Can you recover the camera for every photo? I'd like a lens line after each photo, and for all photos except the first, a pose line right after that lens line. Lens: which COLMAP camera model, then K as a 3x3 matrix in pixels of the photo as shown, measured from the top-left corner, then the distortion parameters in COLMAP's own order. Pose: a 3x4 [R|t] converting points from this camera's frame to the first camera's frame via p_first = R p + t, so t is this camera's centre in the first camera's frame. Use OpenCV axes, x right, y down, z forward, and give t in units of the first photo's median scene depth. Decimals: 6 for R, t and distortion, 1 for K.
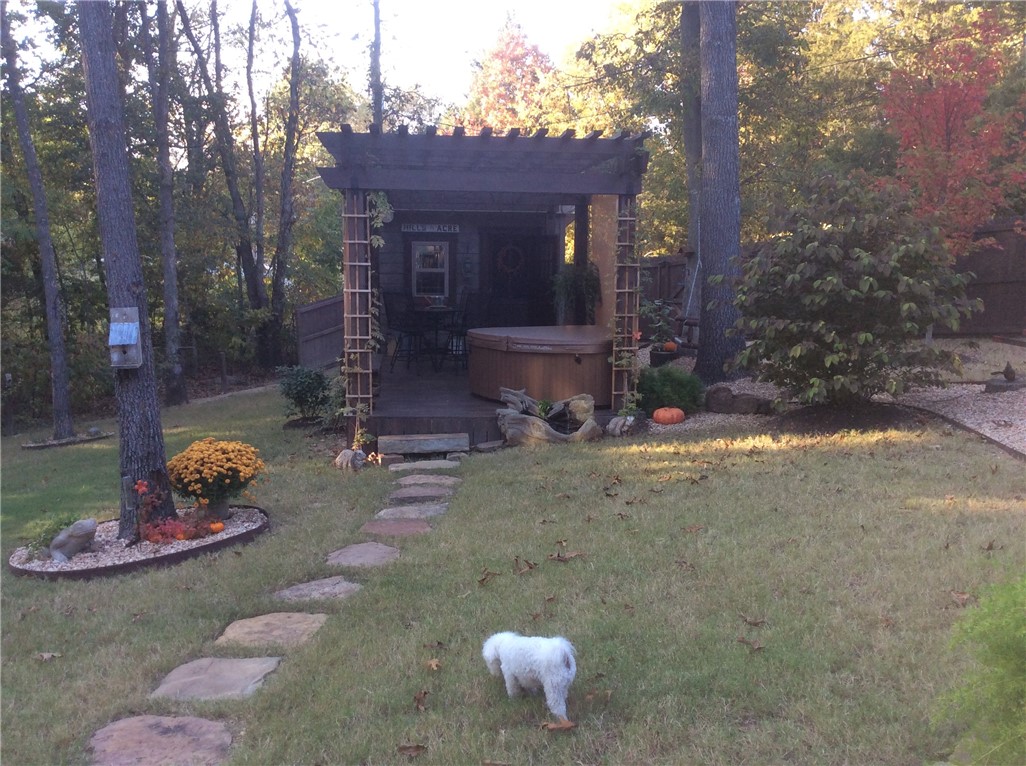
lens RADIAL K [[937.5, 0, 510.7], [0, 937.5, 382.8], [0, 0, 1]] dist [0.104162, -0.162859]
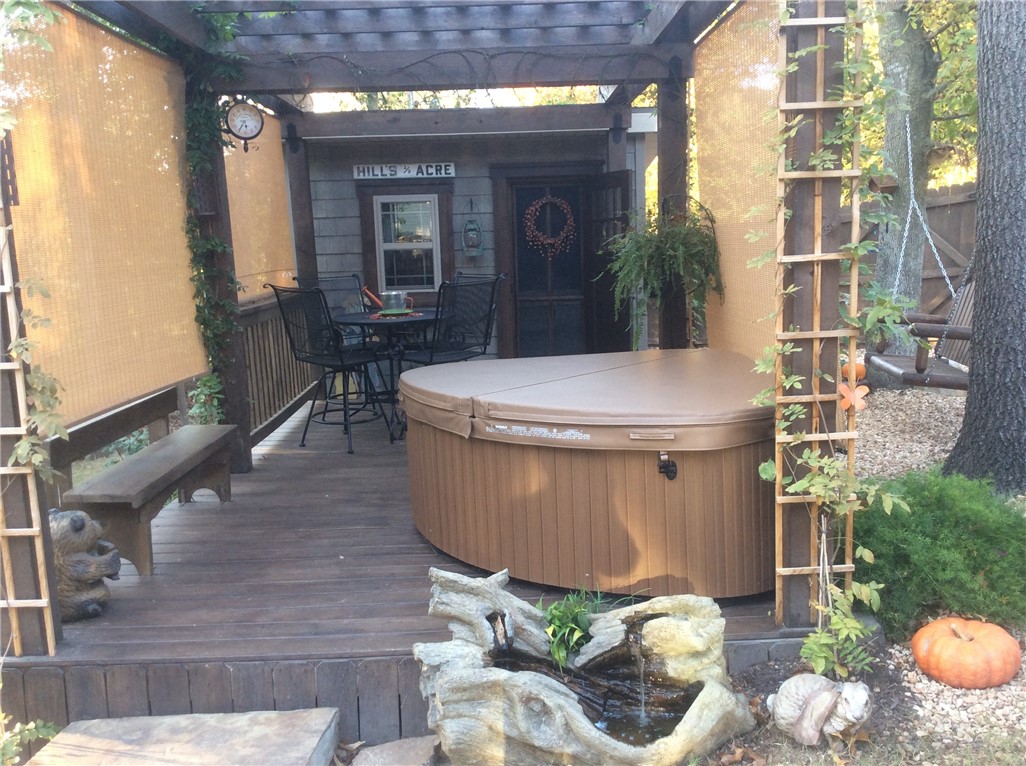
lens RADIAL K [[937.5, 0, 516.1], [0, 937.5, 382.1], [0, 0, 1]] dist [0.104162, -0.162859]
pose [[0.994473, -0.028772, -0.100976, 0.053067], [0.029805, 0.999518, 0.008730, -0.061167], [0.100676, -0.011691, 0.994851, 0.663651]]
